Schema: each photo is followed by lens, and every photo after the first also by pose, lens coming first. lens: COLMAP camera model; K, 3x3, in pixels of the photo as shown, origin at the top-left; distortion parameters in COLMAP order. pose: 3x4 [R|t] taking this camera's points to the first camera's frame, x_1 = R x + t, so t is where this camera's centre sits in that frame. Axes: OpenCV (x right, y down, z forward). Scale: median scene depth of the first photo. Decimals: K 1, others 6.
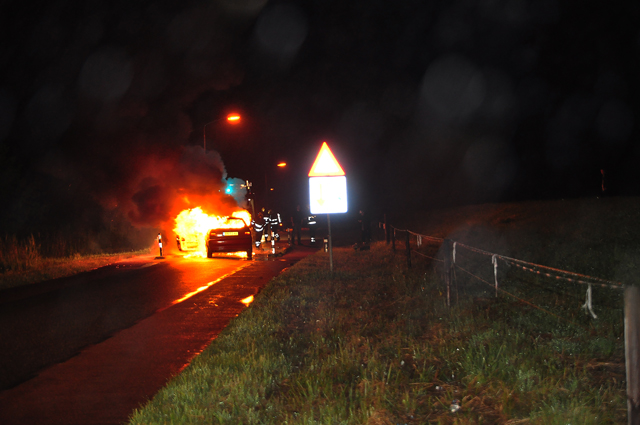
lens RADIAL K [[1337.8, 0, 320.0], [0, 1337.8, 212.5], [0, 0, 1]] dist [0.330499, -0.003170]
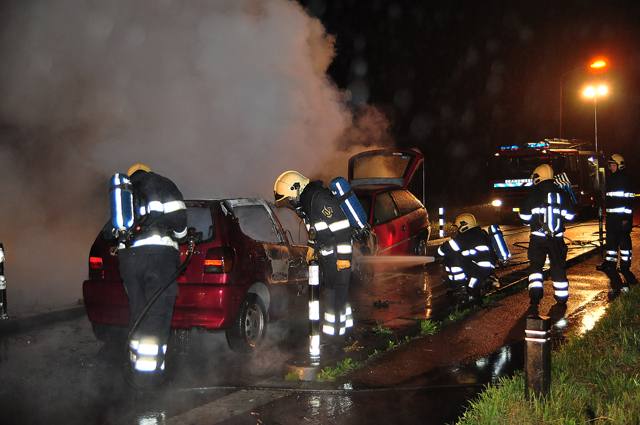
lens RADIAL K [[754.4, 0, 320.0], [0, 754.4, 212.5], [0, 0, 1]] dist [0.061988, -0.012189]
pose [[0.873929, 0.033298, -0.484912, 0.027639], [-0.012525, 0.998862, 0.046016, -0.000260], [0.485892, -0.034141, 0.873352, 0.890975]]
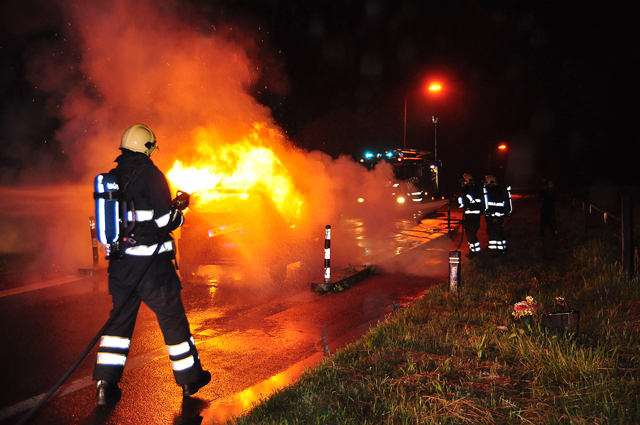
lens RADIAL K [[742.5, 0, 320.0], [0, 742.5, 212.5], [0, 0, 1]] dist [0.051966, 0.000244]
pose [[0.957191, 0.050015, -0.285103, 0.026359], [-0.039180, 0.998281, 0.043585, 0.000140], [0.286793, -0.030549, 0.957505, 0.785909]]
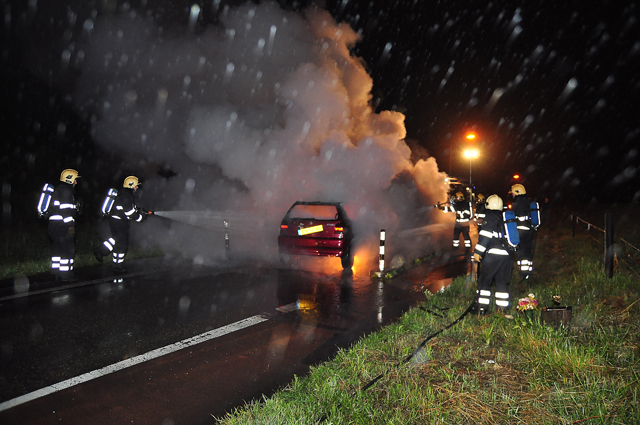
lens RADIAL K [[466.3, 0, 323.4], [0, 466.3, 205.8], [0, 0, 1]] dist [-0.099731, 0.056582]
pose [[0.899340, 0.062387, -0.432776, 0.026006], [-0.055073, 0.998049, 0.029429, -0.000500], [0.433768, -0.002633, 0.901021, 0.815988]]
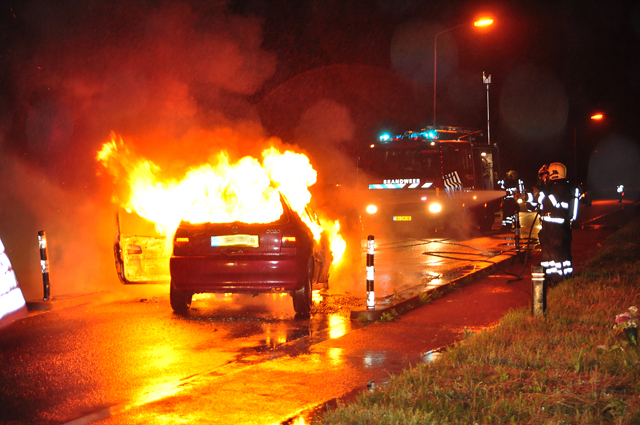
lens RADIAL K [[1337.8, 0, 320.0], [0, 1337.8, 212.5], [0, 0, 1]] dist [0.330499, -0.003170]
pose [[0.967721, 0.030781, -0.250136, 0.030849], [-0.025613, 0.999386, 0.023890, 0.001207], [0.250717, -0.016713, 0.967916, 0.698511]]
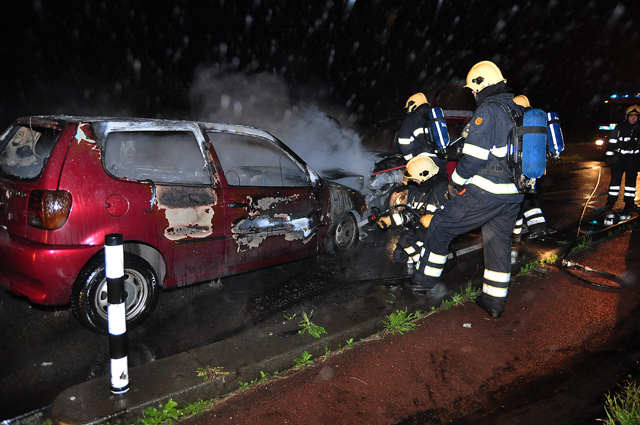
lens RADIAL K [[466.3, 0, 323.4], [0, 466.3, 205.8], [0, 0, 1]] dist [-0.099731, 0.056582]
pose [[0.662435, 0.200298, -0.721846, 0.009442], [-0.060468, 0.974744, 0.214981, 0.000206], [0.746675, -0.098762, 0.657816, 0.989262]]
